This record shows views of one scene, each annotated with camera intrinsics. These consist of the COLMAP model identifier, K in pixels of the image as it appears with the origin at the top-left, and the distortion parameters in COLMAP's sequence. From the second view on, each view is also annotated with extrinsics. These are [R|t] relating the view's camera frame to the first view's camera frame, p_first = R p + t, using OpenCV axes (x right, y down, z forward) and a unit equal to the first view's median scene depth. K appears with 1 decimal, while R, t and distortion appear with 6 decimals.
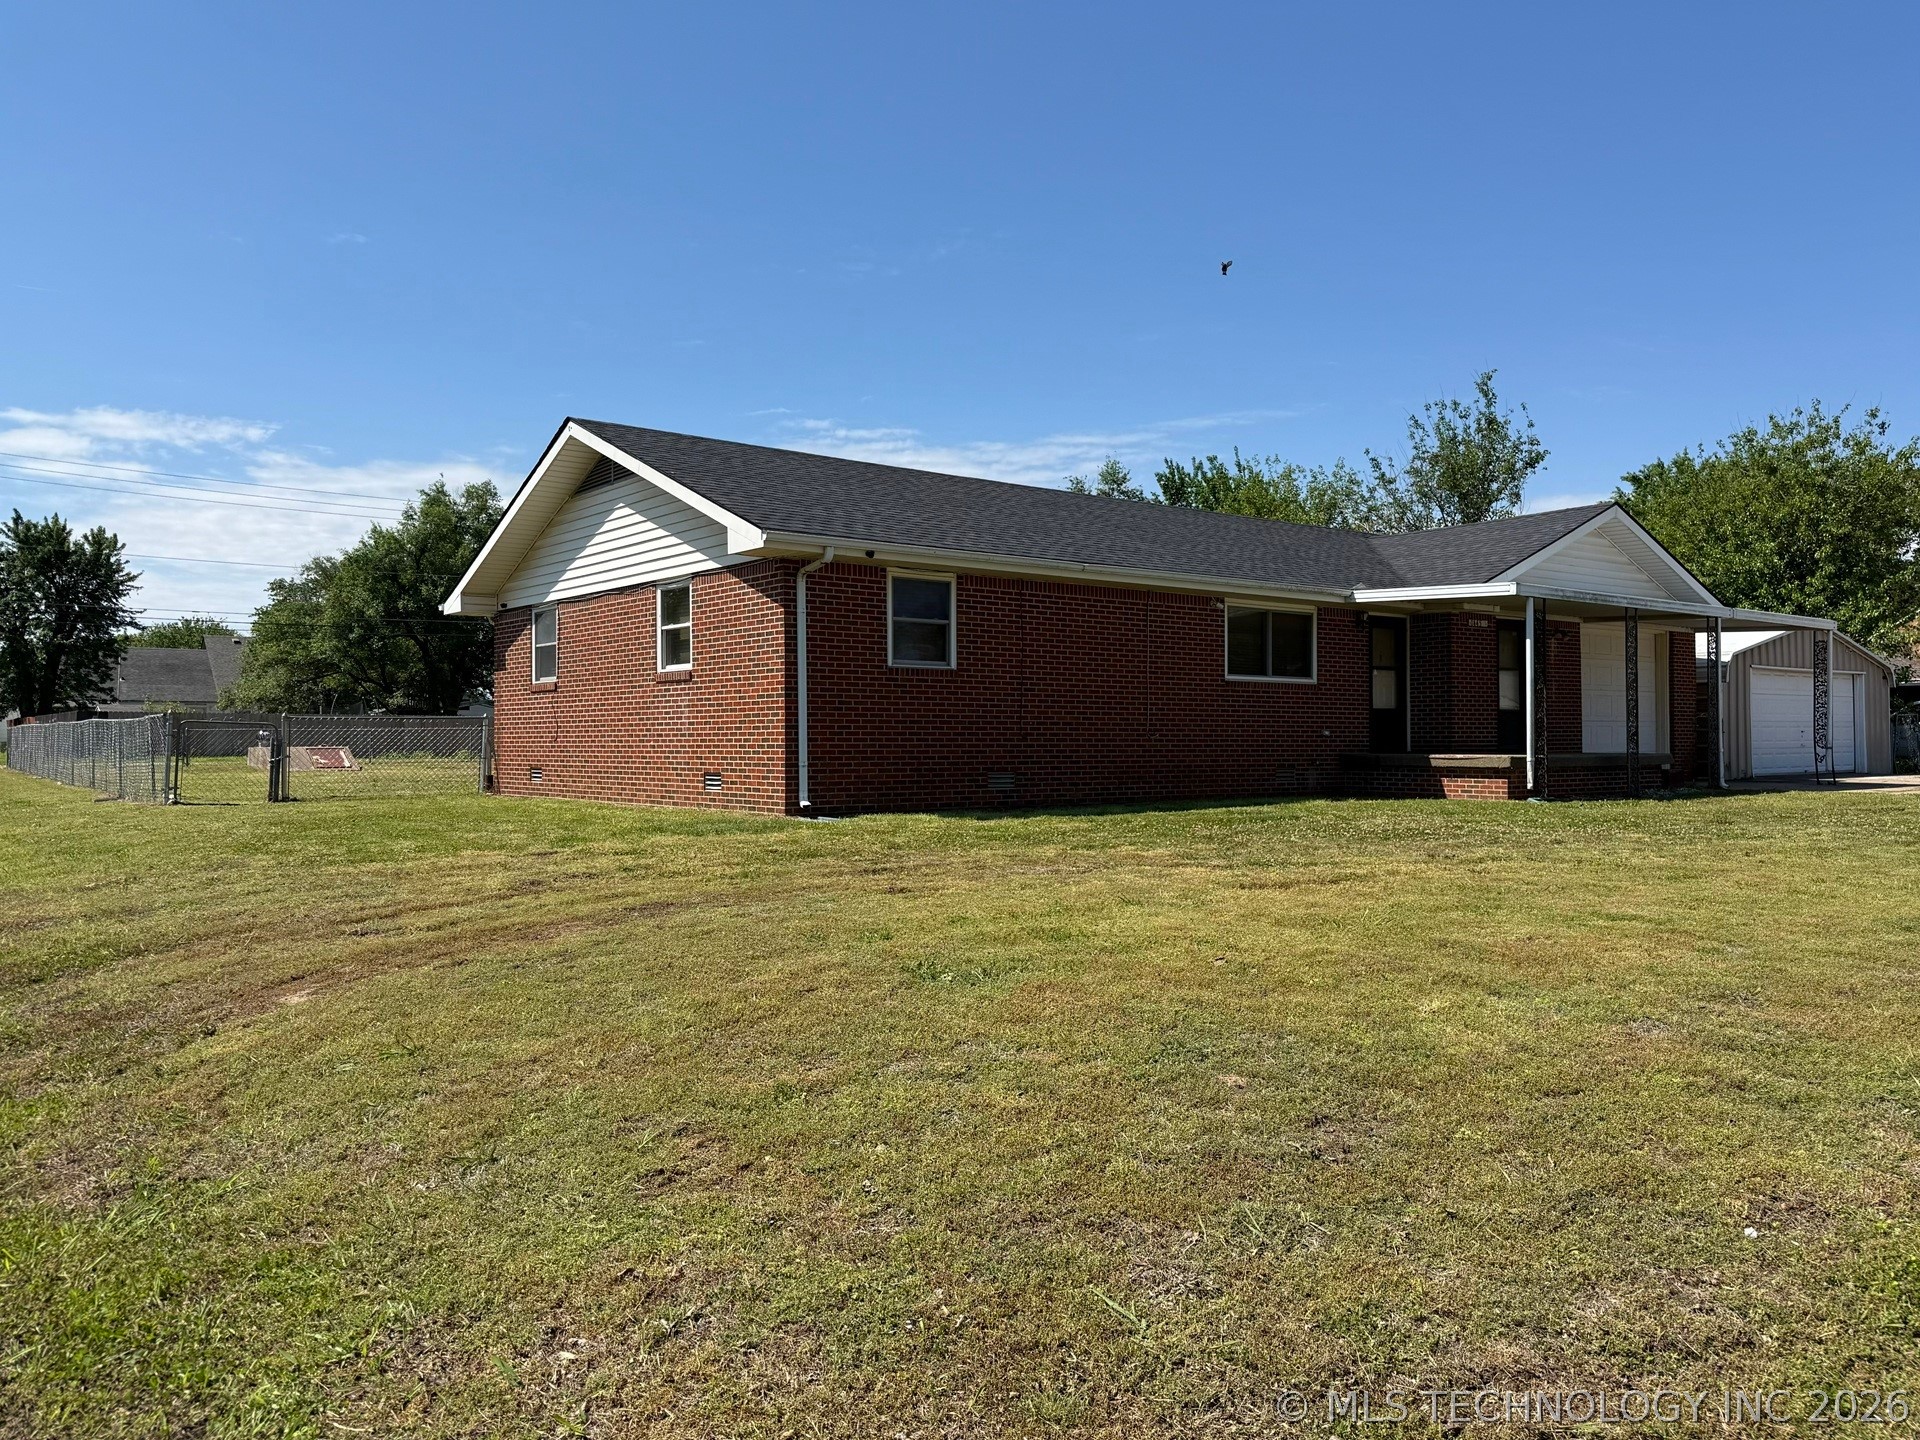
lens RADIAL K [[1340.3, 0, 959.8], [0, 1340.3, 722.8], [0, 0, 1]] dist [0.012952, 0.007325]
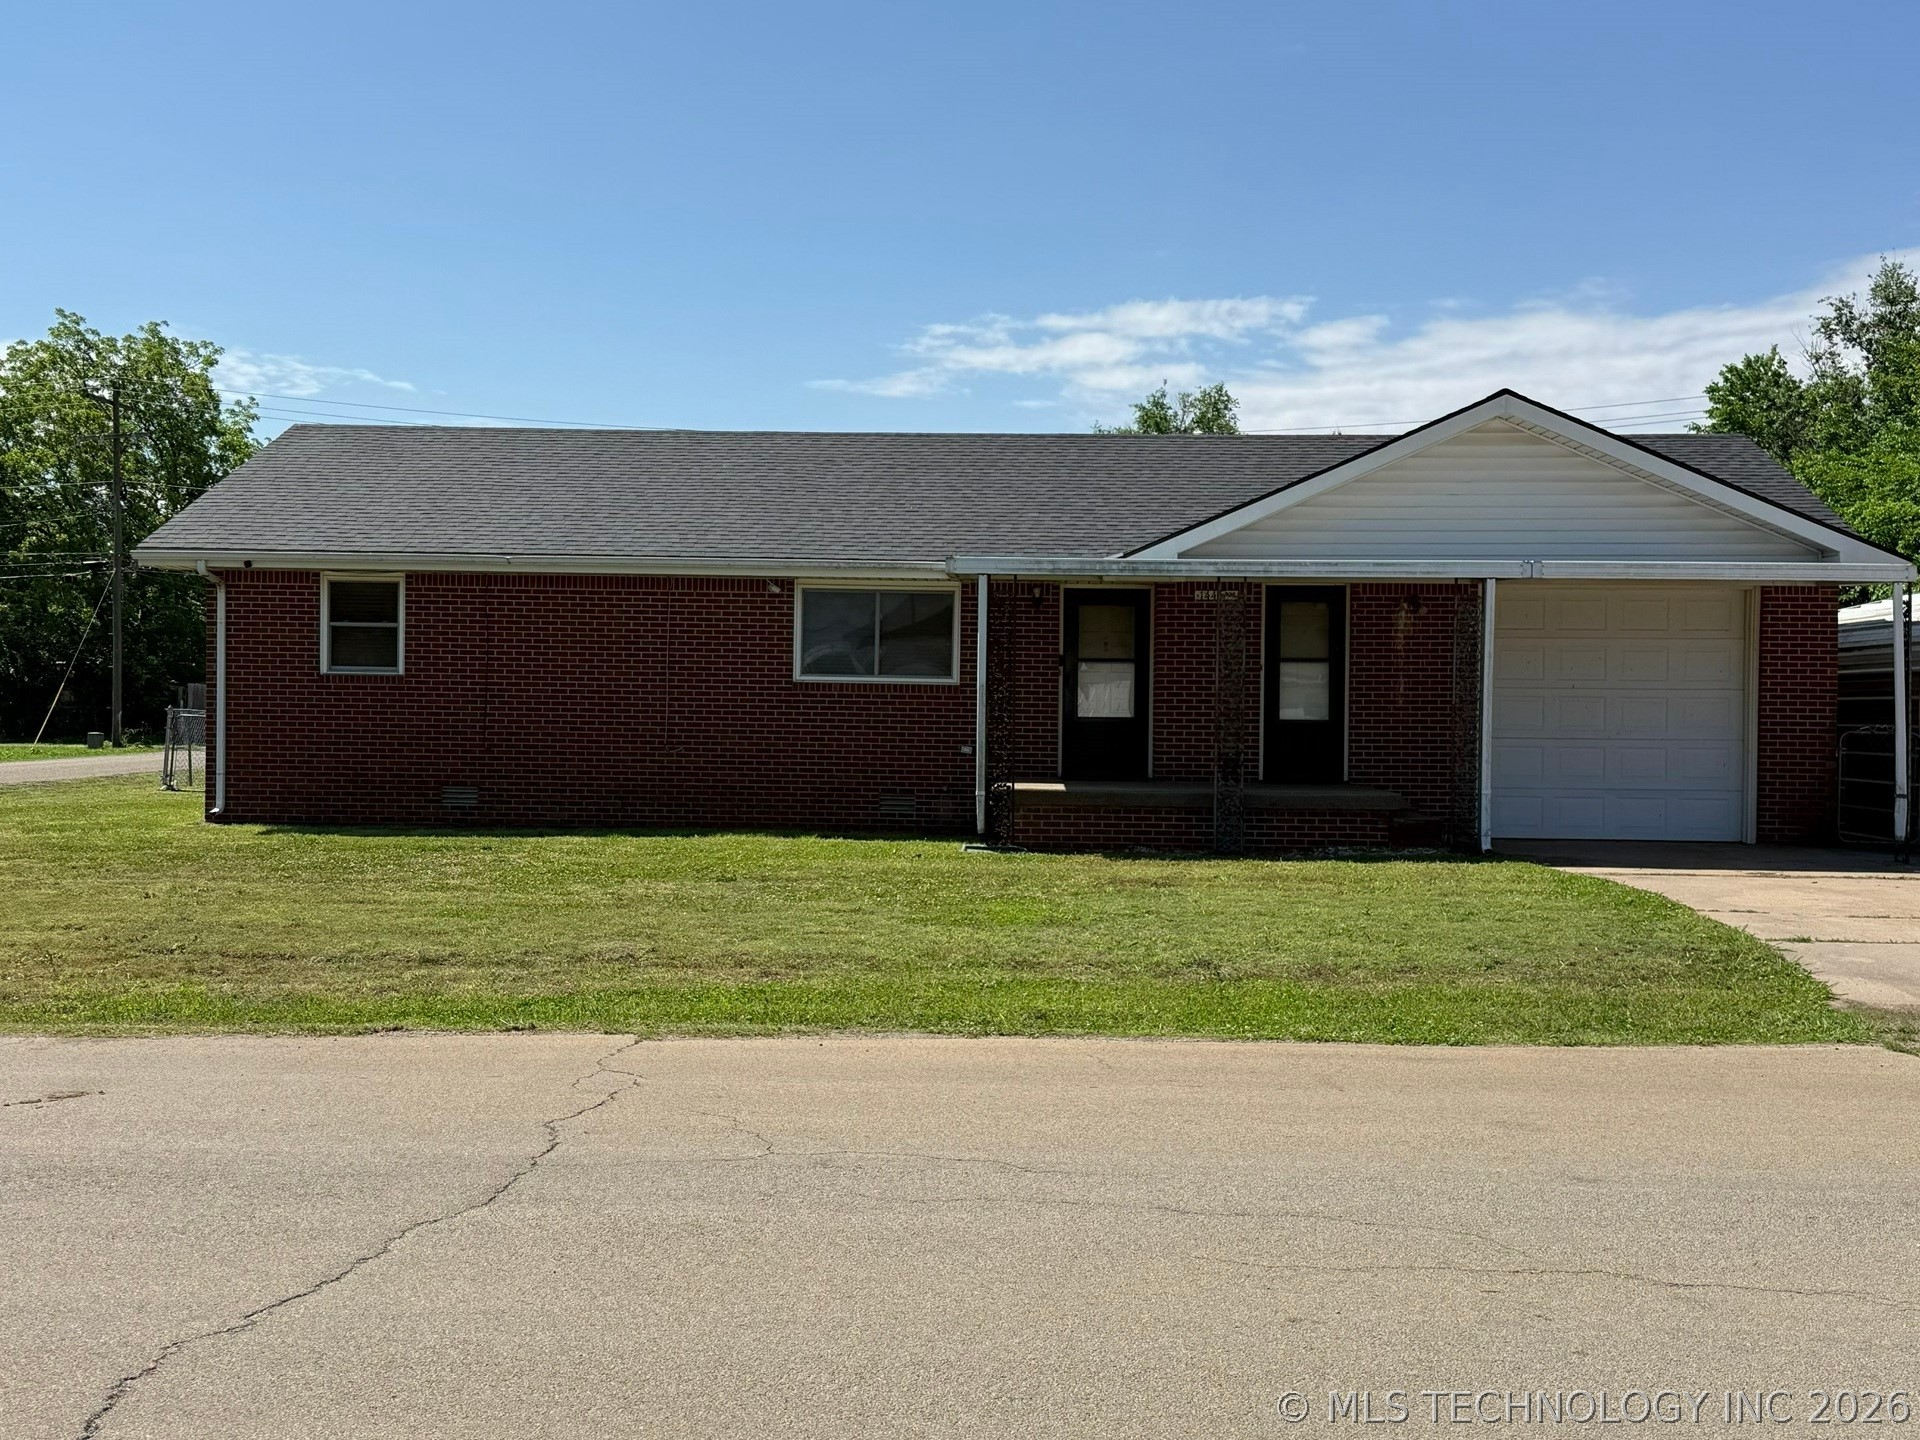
lens RADIAL K [[2090.9, 0, 960.6], [0, 2090.9, 713.3], [0, 0, 1]] dist [0.083344, 0.000000]
pose [[0.753192, 0.009034, -0.657739, 1.086323], [-0.005012, 0.999955, 0.007994, -0.023281], [0.657782, -0.002724, 0.753203, 0.128255]]
